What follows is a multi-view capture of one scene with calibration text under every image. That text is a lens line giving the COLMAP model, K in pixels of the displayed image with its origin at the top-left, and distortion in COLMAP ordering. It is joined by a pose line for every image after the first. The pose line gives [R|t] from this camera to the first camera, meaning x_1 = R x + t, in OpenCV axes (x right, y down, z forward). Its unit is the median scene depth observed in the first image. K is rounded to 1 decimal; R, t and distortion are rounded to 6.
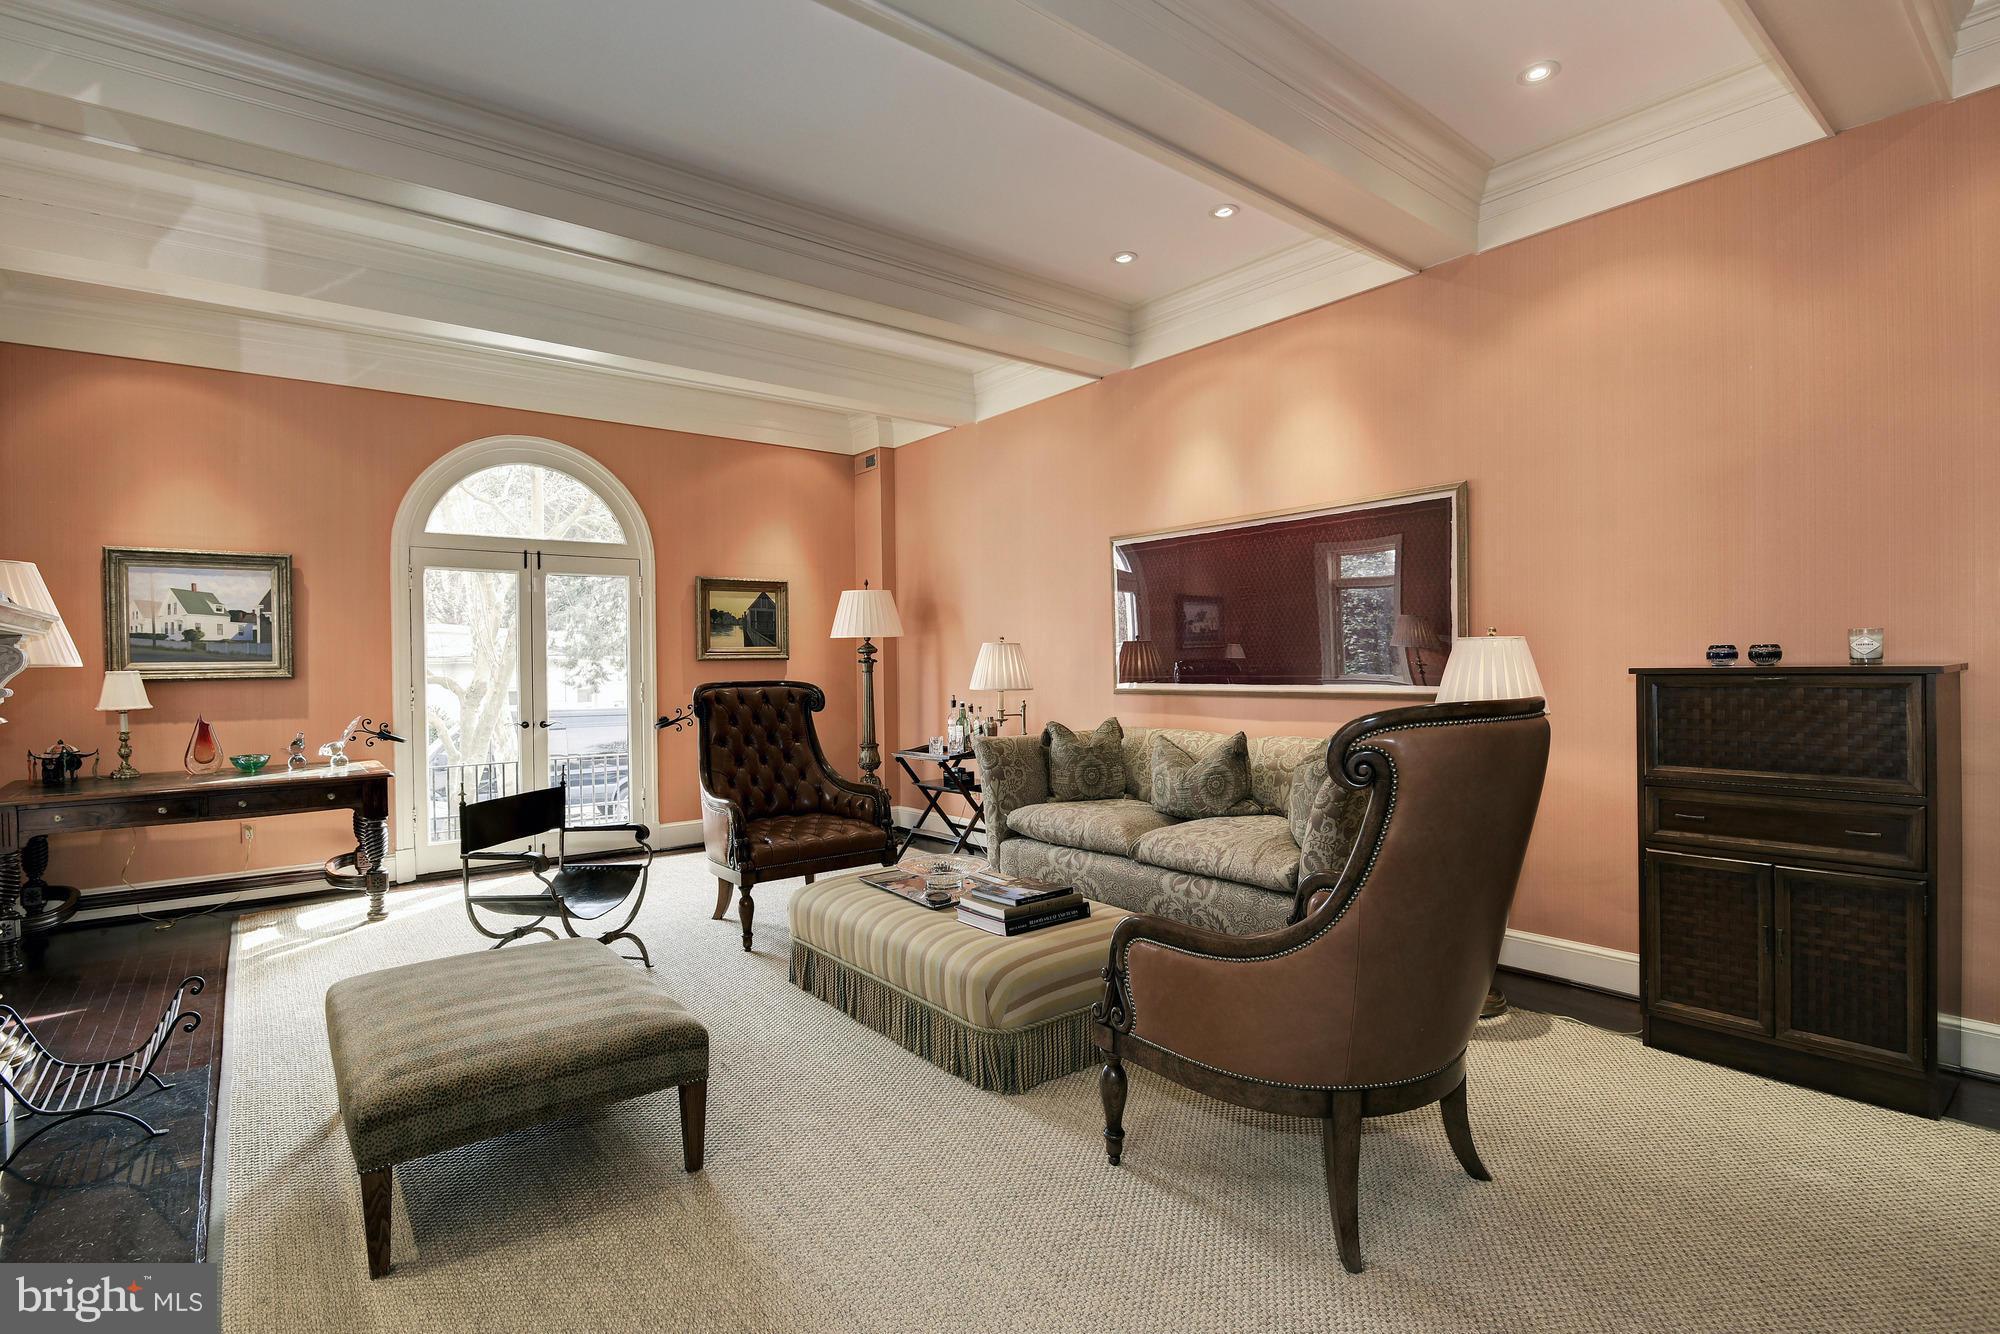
lens RADIAL K [[969.2, 0, 1000.2], [0, 969.2, 662.9], [0, 0, 1]] dist [-0.001029, -0.000329]
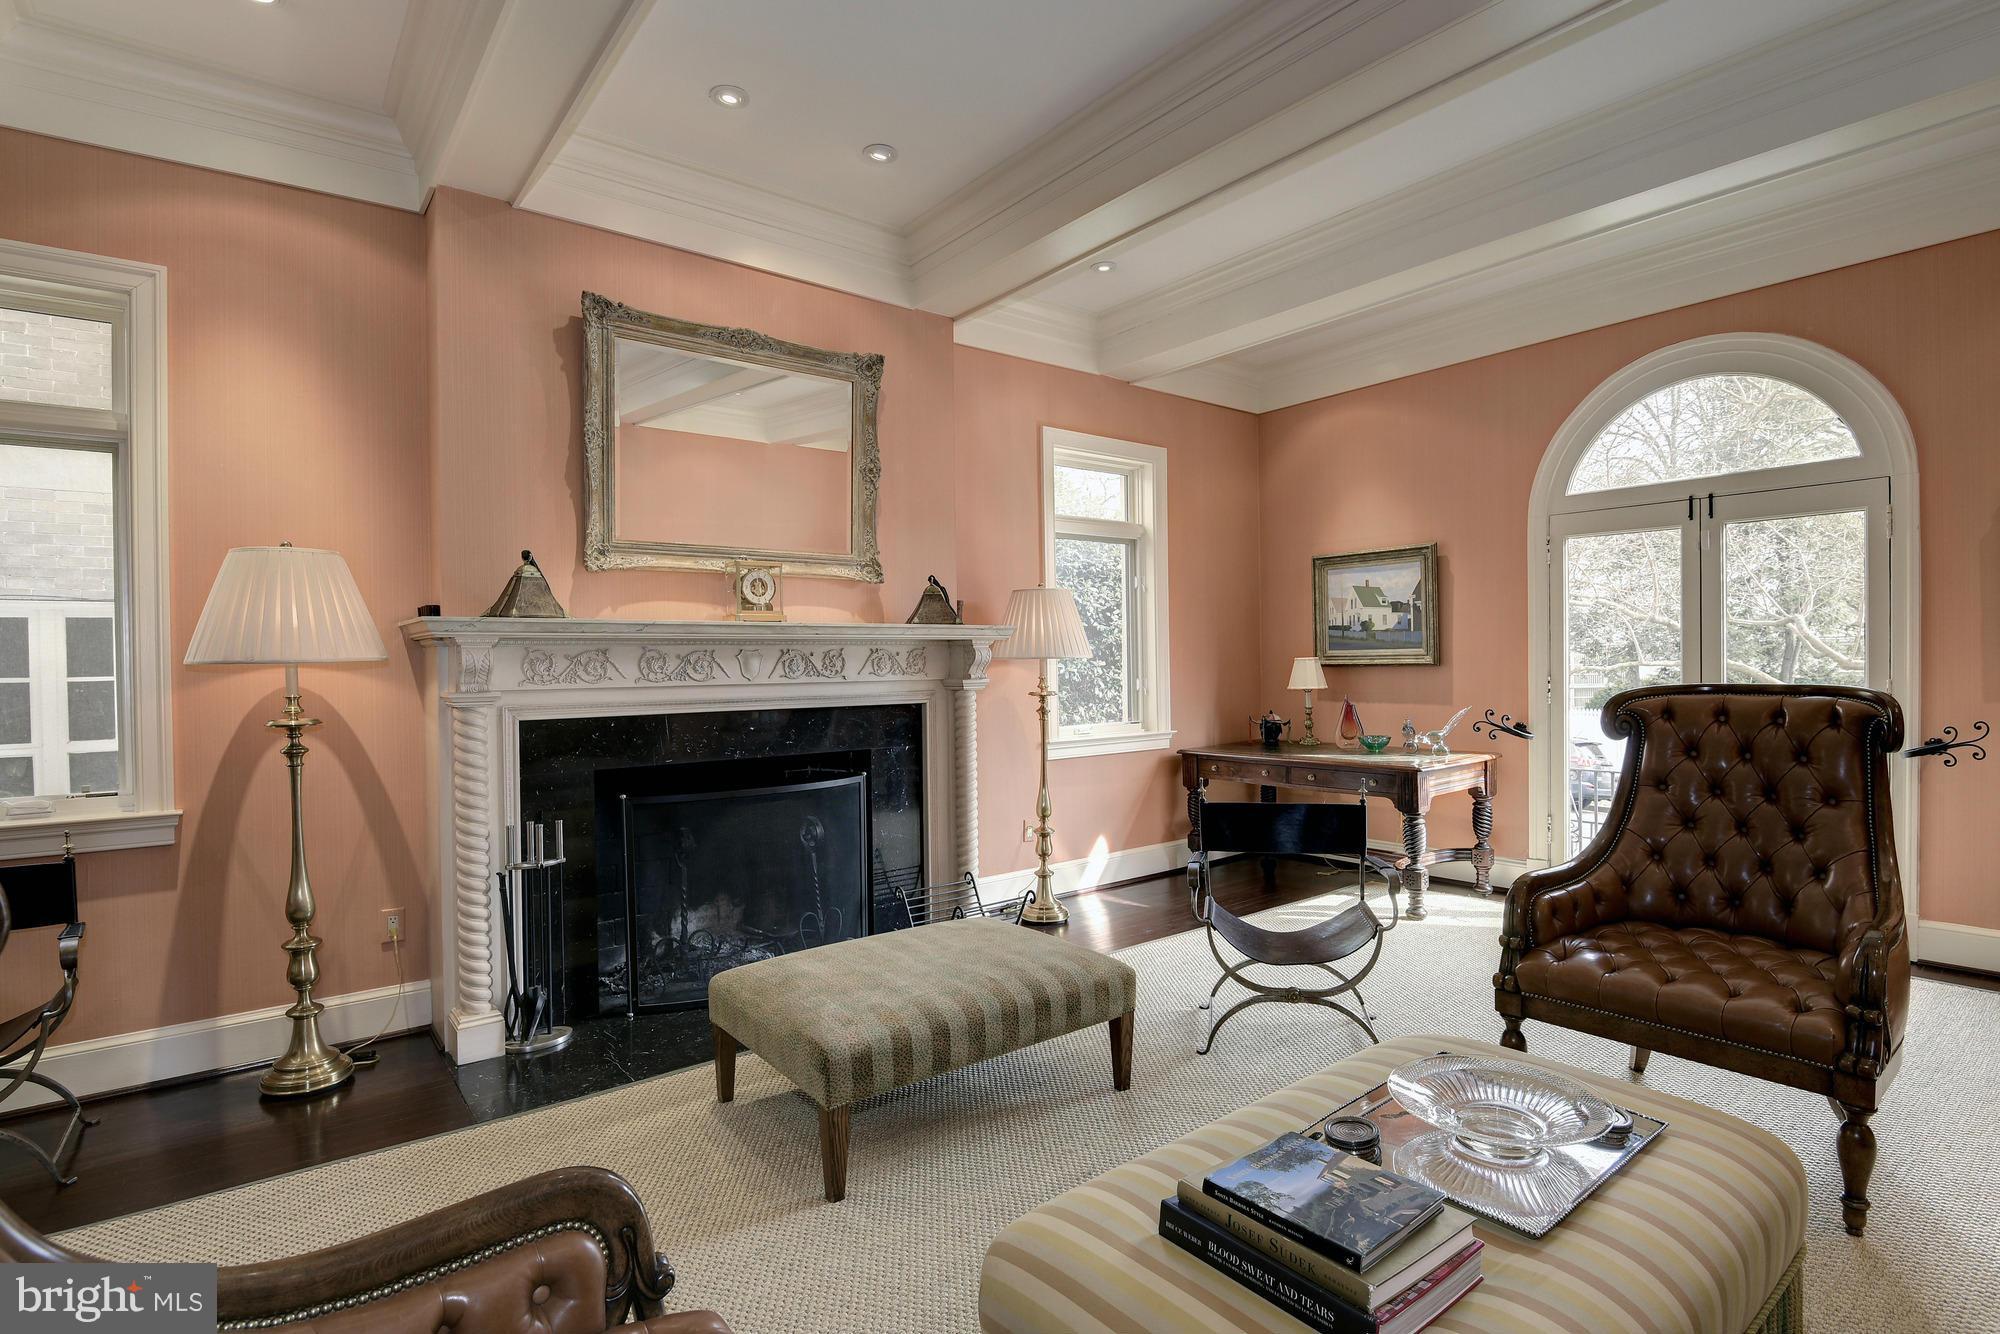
lens RADIAL K [[969.2, 0, 998.0], [0, 969.2, 674.0], [0, 0, 1]] dist [-0.001029, -0.000329]
pose [[0.004323, 0.025793, -0.999658, 0.294951], [0.010181, 0.999614, 0.025836, -0.005888], [0.999939, -0.010289, 0.004059, 0.563153]]
